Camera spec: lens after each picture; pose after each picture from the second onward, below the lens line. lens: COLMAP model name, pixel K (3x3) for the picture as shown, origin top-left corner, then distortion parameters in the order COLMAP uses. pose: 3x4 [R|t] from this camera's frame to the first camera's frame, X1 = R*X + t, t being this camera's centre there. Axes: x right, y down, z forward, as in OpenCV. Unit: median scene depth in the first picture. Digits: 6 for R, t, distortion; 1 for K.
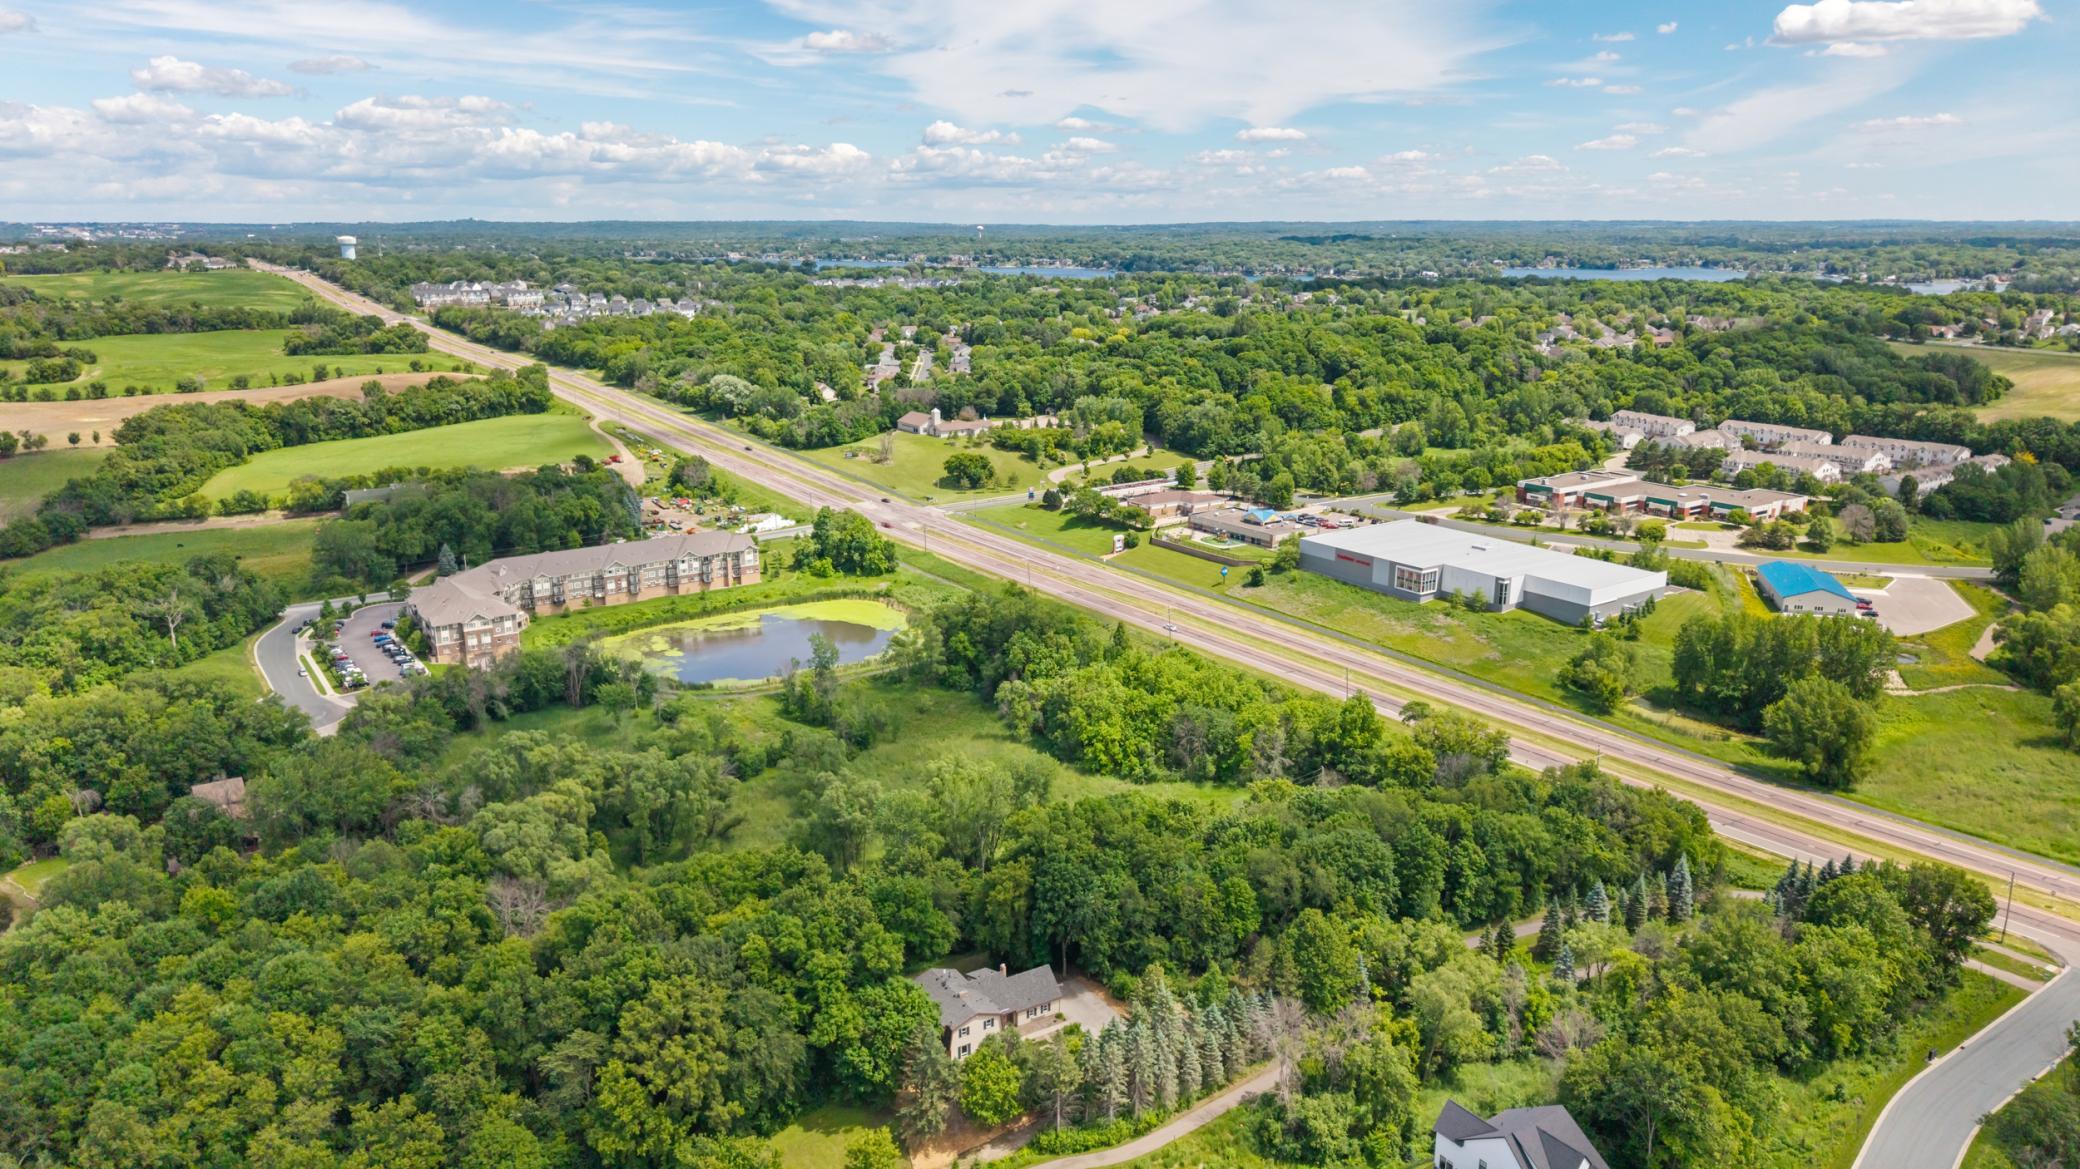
lens RADIAL K [[1393.2, 0, 1040.0], [0, 1393.2, 584.5], [0, 0, 1]] dist [0.036887, -0.046430]
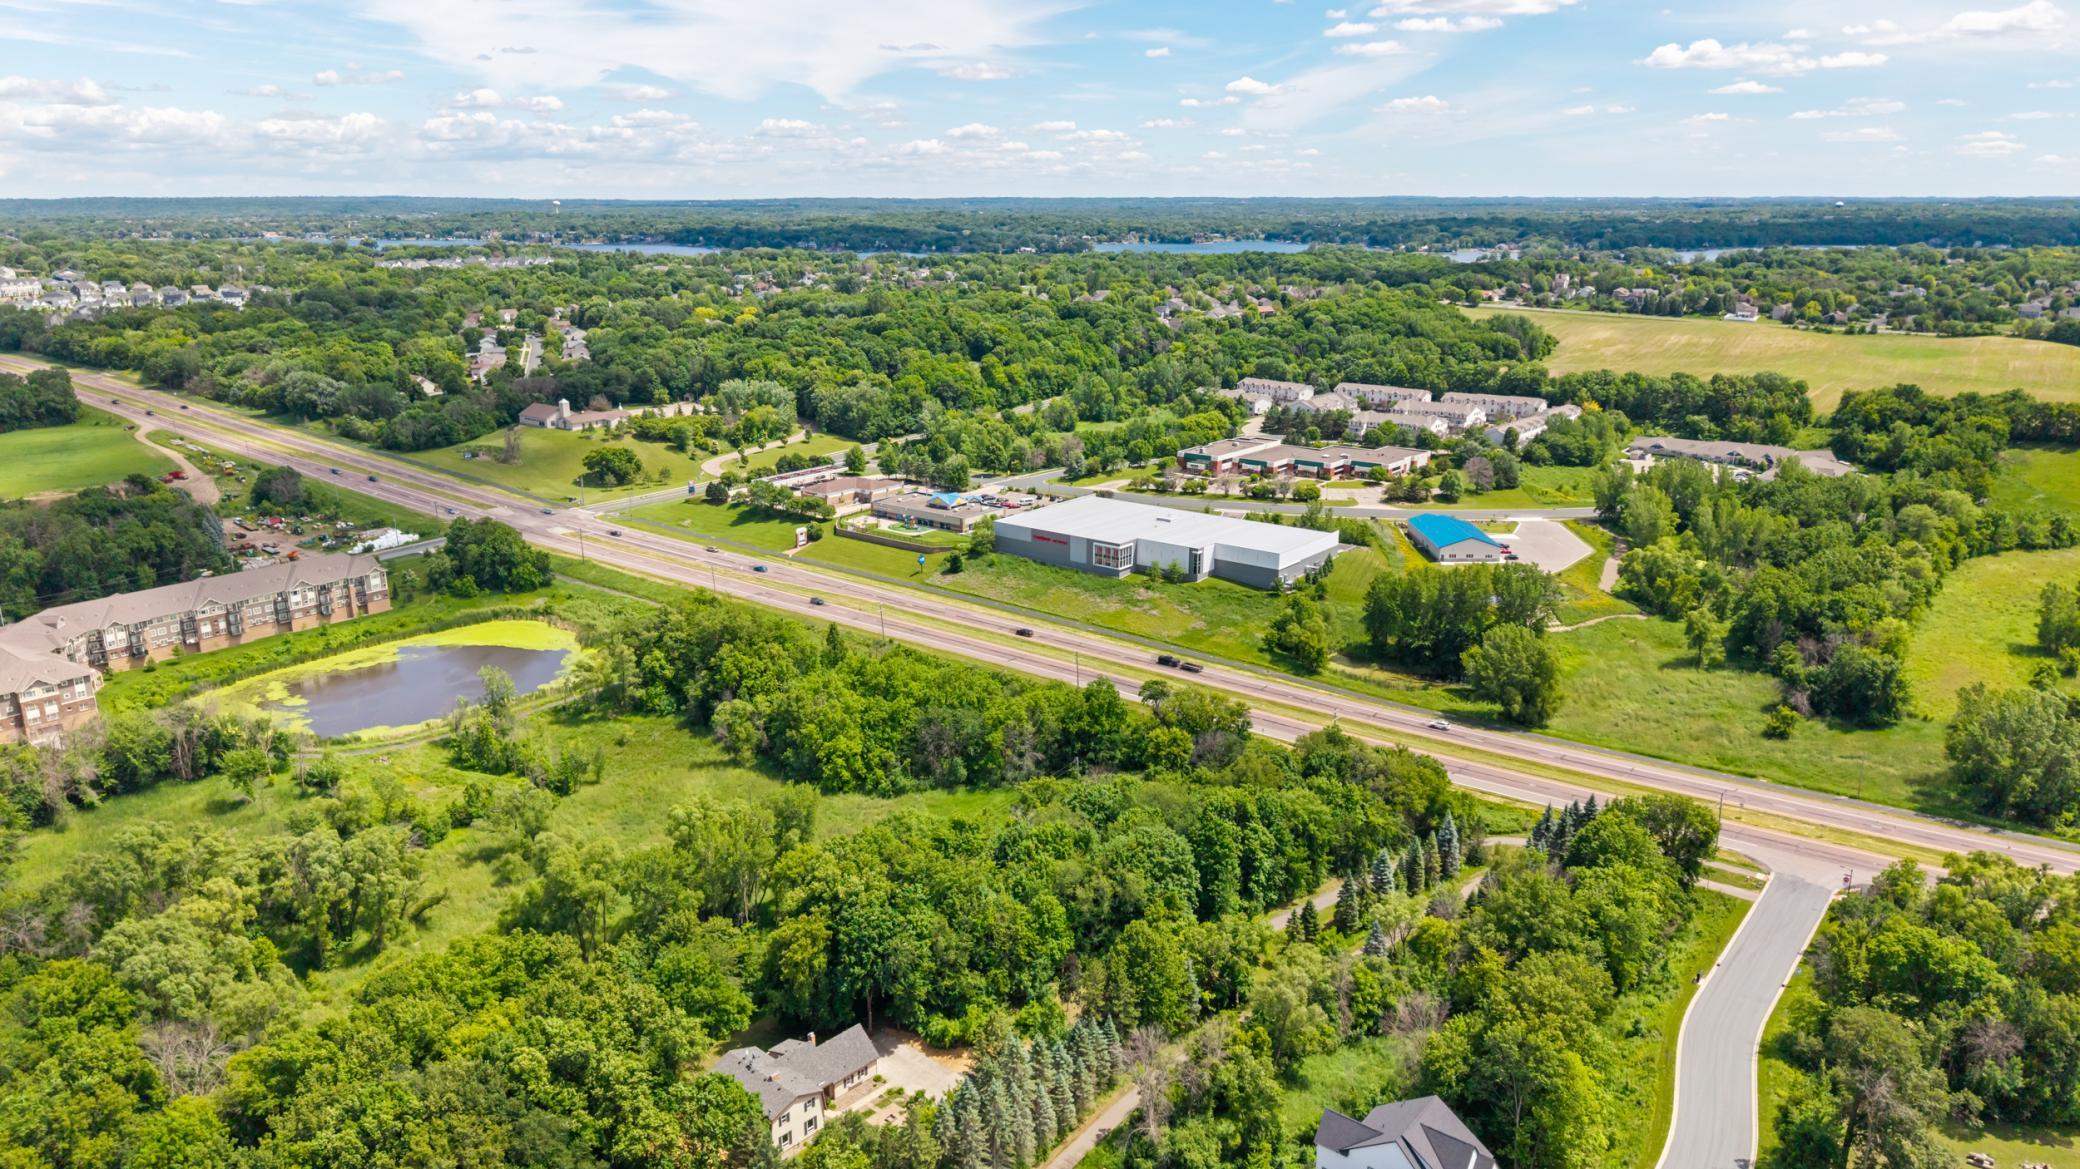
lens RADIAL K [[1393.2, 0, 1040.0], [0, 1393.2, 584.5], [0, 0, 1]] dist [0.036887, -0.046430]
pose [[0.960112, -0.075728, 0.269167, -0.051071], [0.071391, 0.997113, 0.025881, -0.011955], [-0.270350, -0.005633, 0.962746, 0.051107]]
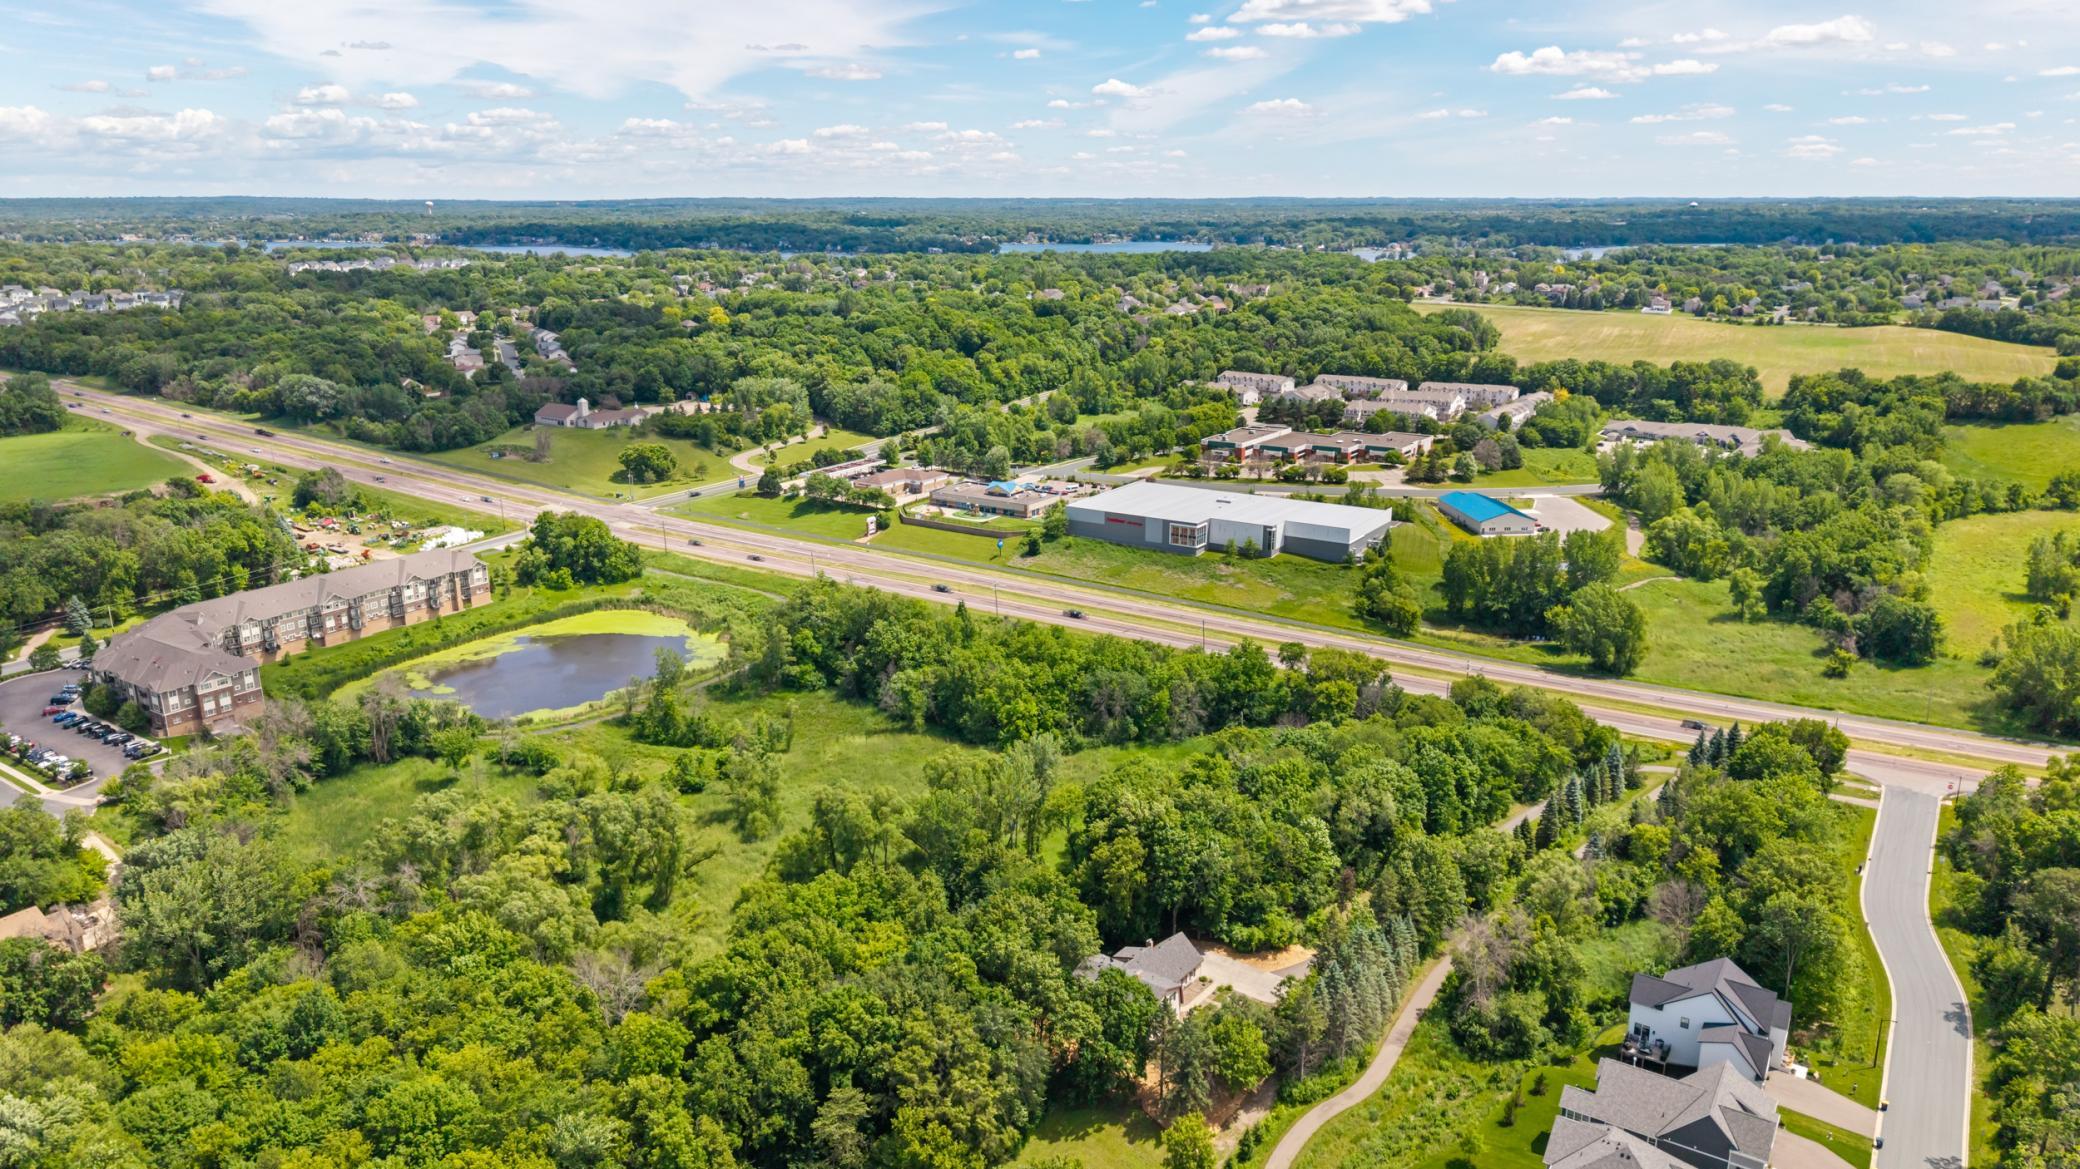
lens RADIAL K [[1409.1, 0, 1049.9], [0, 1409.1, 546.6], [0, 0, 1]] dist [0.035223, -0.039078]
pose [[0.930473, -0.089080, 0.355365, -0.207614], [0.093363, 0.995619, 0.005114, -0.009325], [-0.354264, 0.028420, 0.934714, 0.035158]]
